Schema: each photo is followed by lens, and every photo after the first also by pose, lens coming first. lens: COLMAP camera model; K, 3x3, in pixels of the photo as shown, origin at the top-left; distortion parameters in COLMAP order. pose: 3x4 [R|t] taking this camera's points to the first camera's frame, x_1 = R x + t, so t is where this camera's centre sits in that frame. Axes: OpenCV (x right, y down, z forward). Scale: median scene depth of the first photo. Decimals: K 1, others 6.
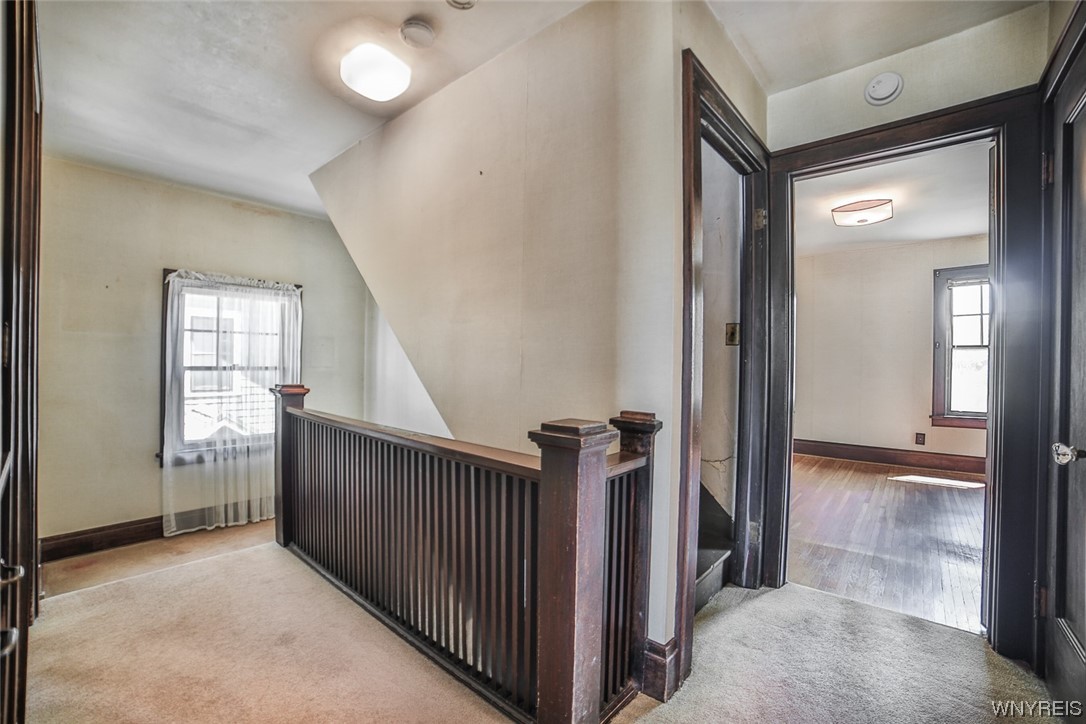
lens RADIAL K [[470.7, 0, 543.0], [0, 470.7, 362.0], [0, 0, 1]] dist [-0.109538, 0.039249]
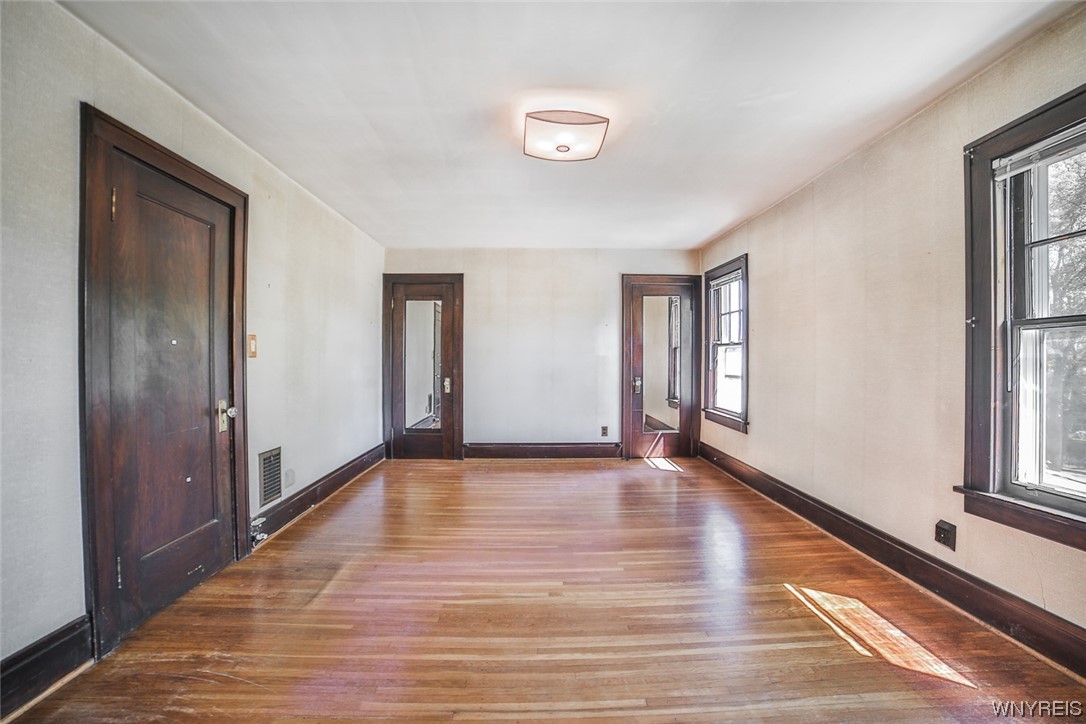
lens RADIAL K [[470.7, 0, 543.0], [0, 470.7, 362.0], [0, 0, 1]] dist [-0.109538, 0.039249]
pose [[0.668201, -0.000099, -0.743981, 0.939002], [0.002243, 0.999996, 0.001882, -0.000468], [0.743978, -0.002926, 0.668198, 0.423924]]
